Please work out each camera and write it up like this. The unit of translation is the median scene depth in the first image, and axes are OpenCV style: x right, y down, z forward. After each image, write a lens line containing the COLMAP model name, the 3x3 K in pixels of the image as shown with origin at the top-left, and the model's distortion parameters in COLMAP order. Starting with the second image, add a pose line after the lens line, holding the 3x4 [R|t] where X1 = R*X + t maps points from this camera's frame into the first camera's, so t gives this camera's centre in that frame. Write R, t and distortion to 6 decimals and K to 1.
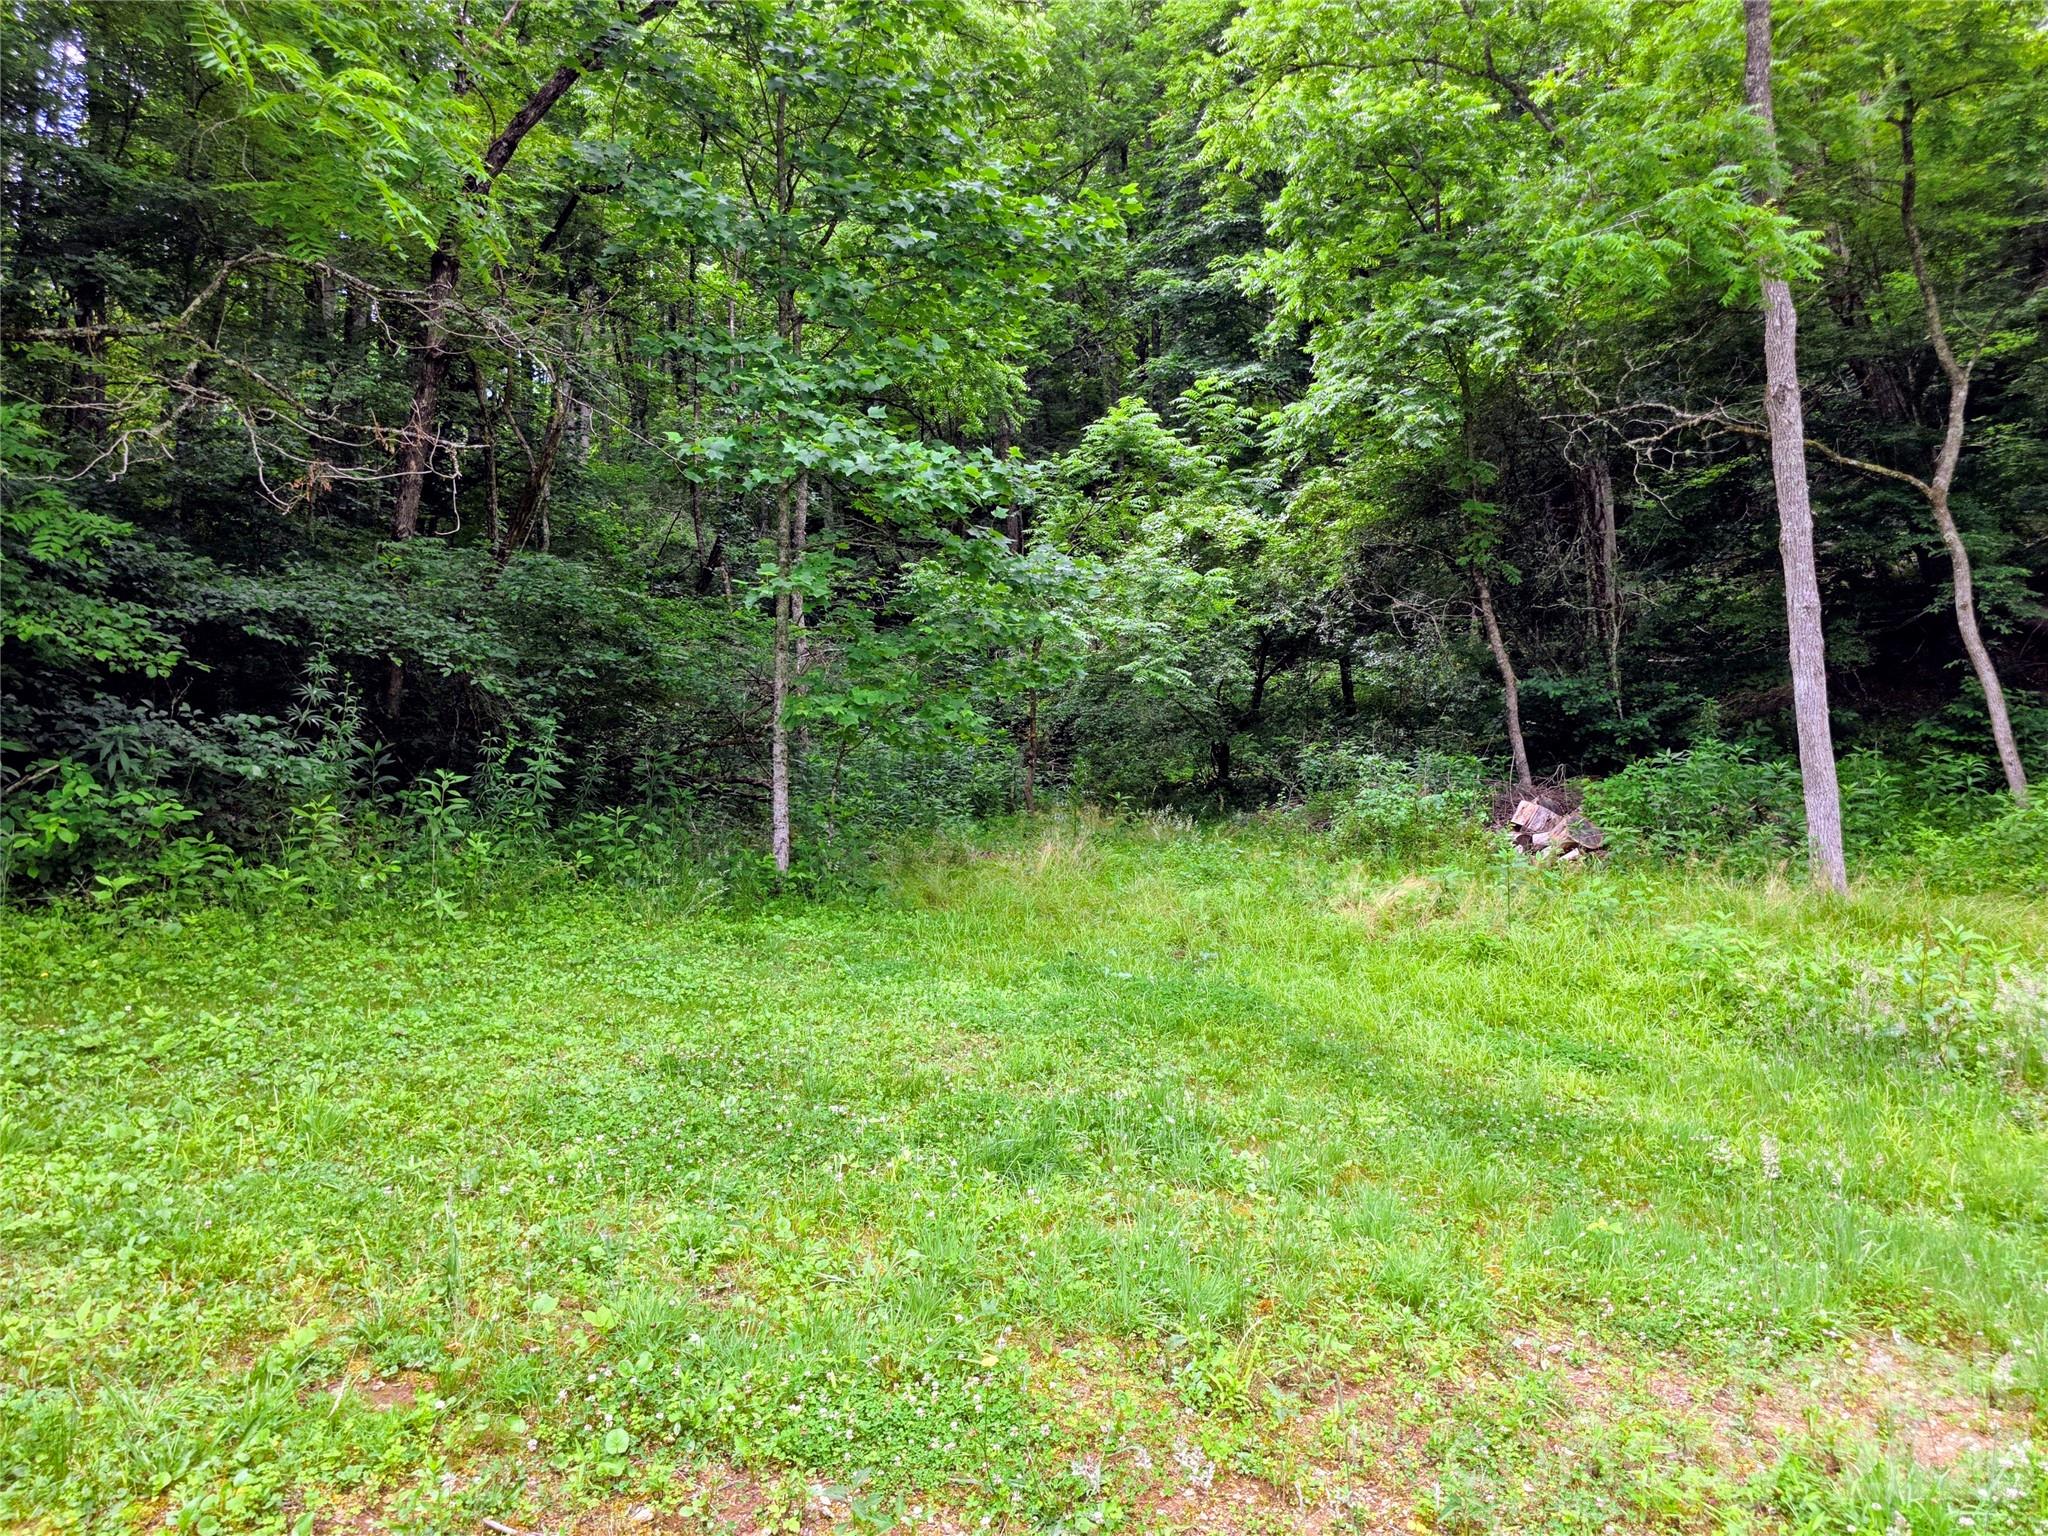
lens RADIAL K [[1409.5, 0, 1018.7], [0, 1409.5, 765.5], [0, 0, 1]] dist [0.059013, -0.044811]
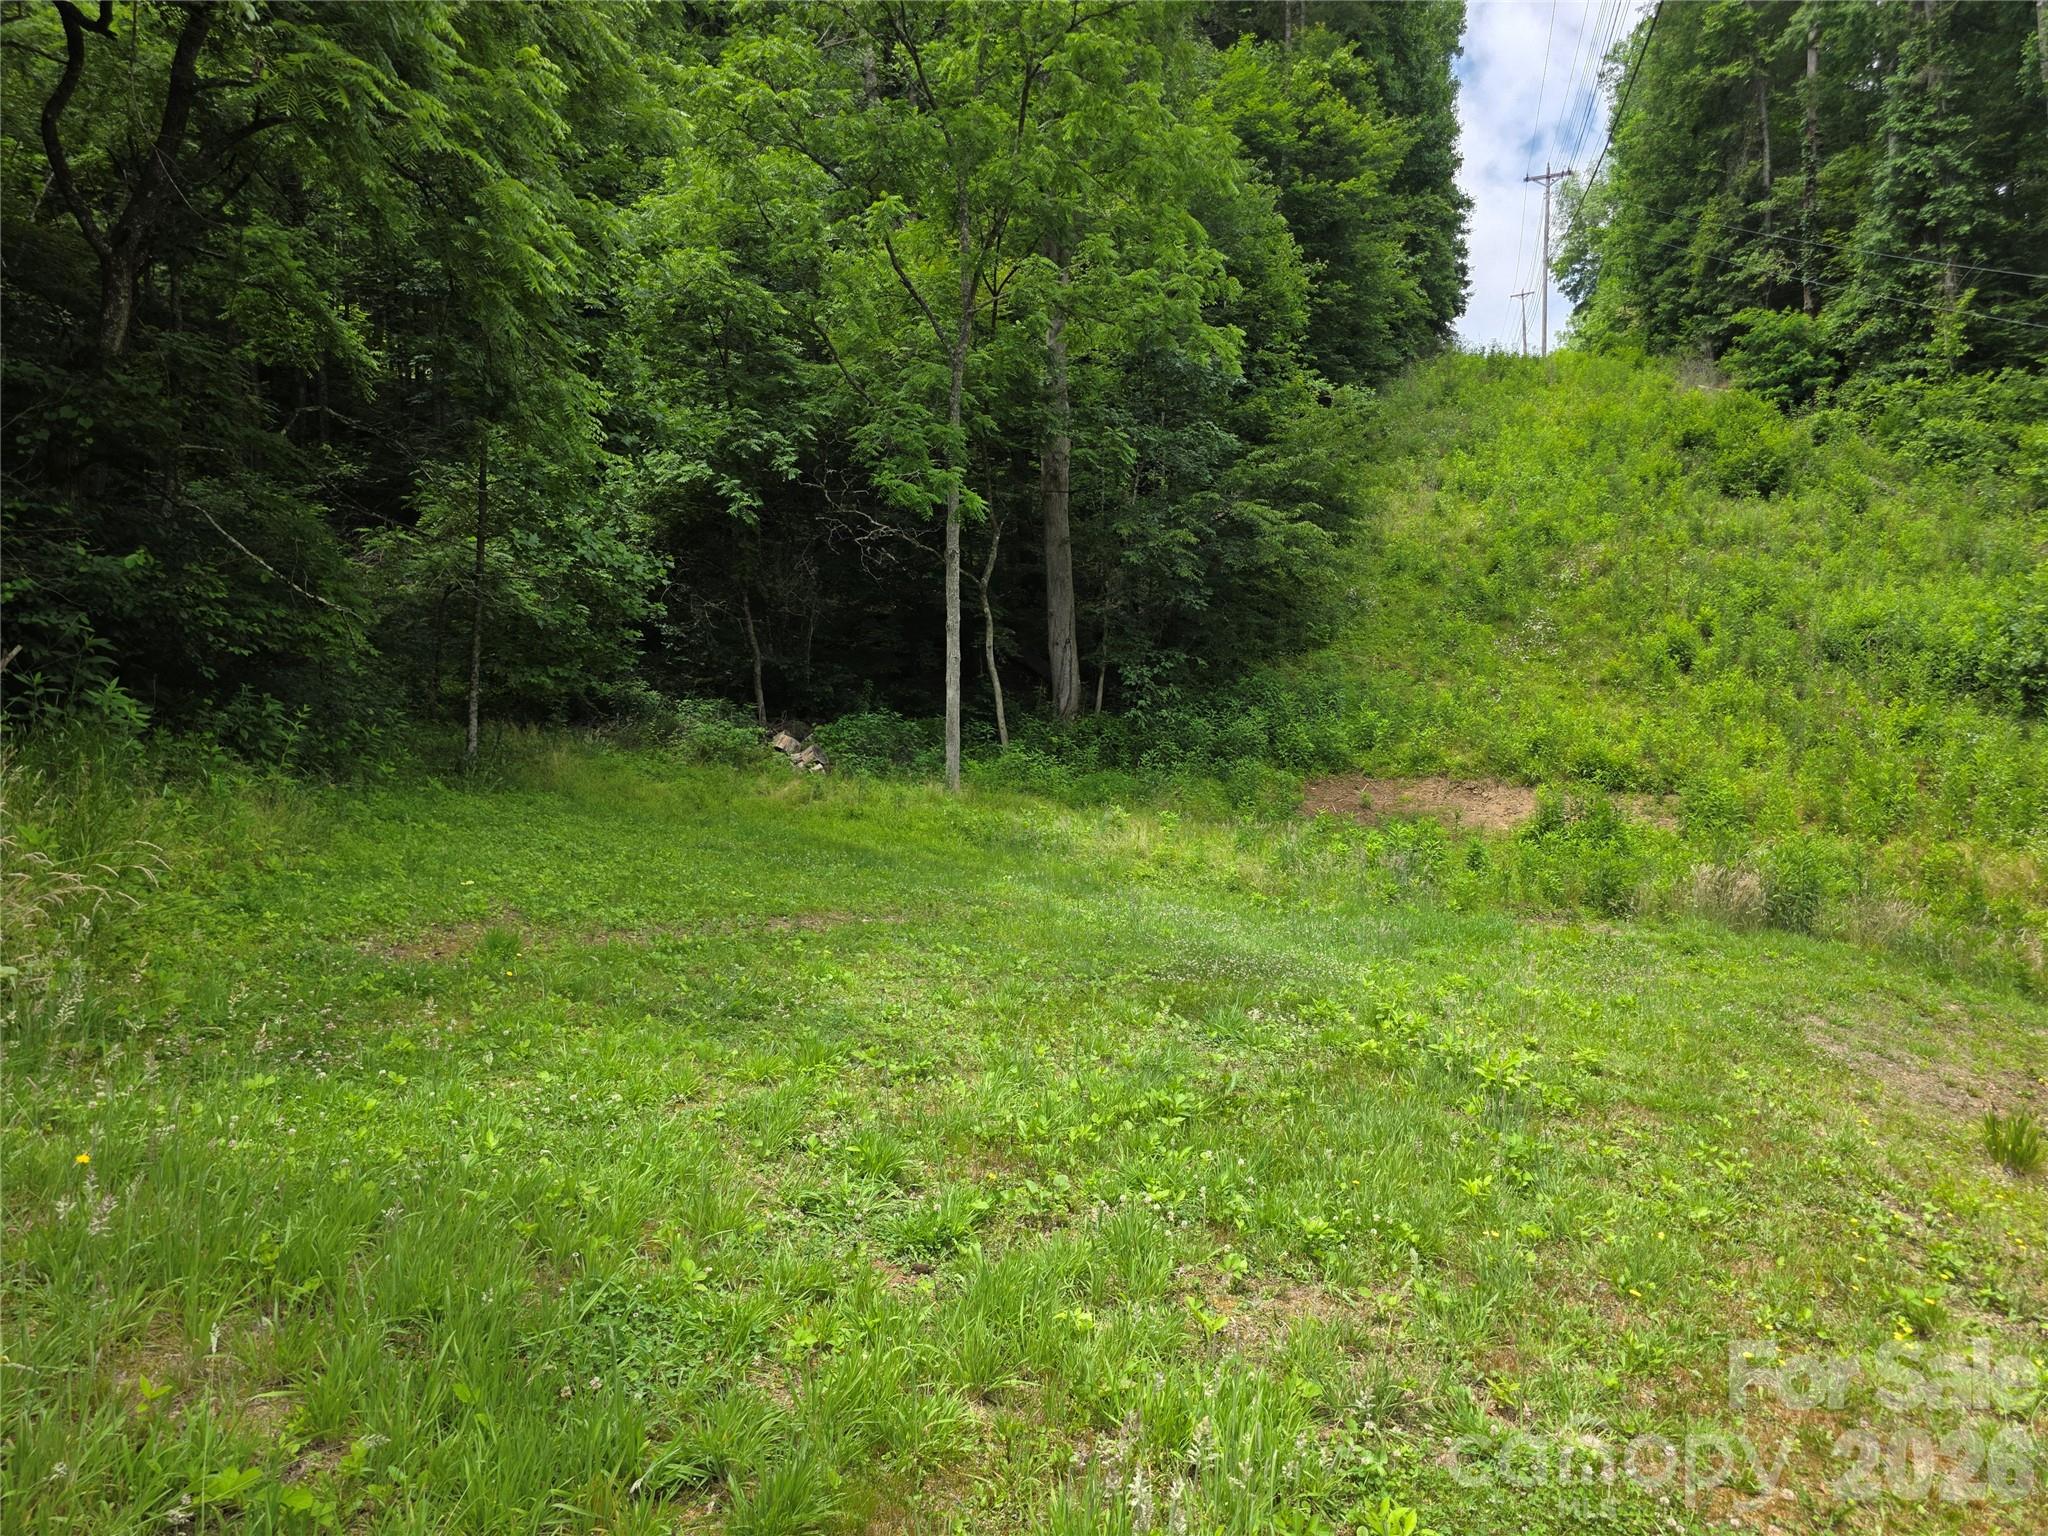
lens RADIAL K [[1409.5, 0, 1025.0], [0, 1409.5, 763.1], [0, 0, 1]] dist [0.059013, -0.044811]
pose [[0.763080, 0.035953, 0.645303, -0.537408], [-0.084781, 0.995392, 0.044796, -0.042756], [-0.640719, -0.088892, 0.762612, -0.510020]]
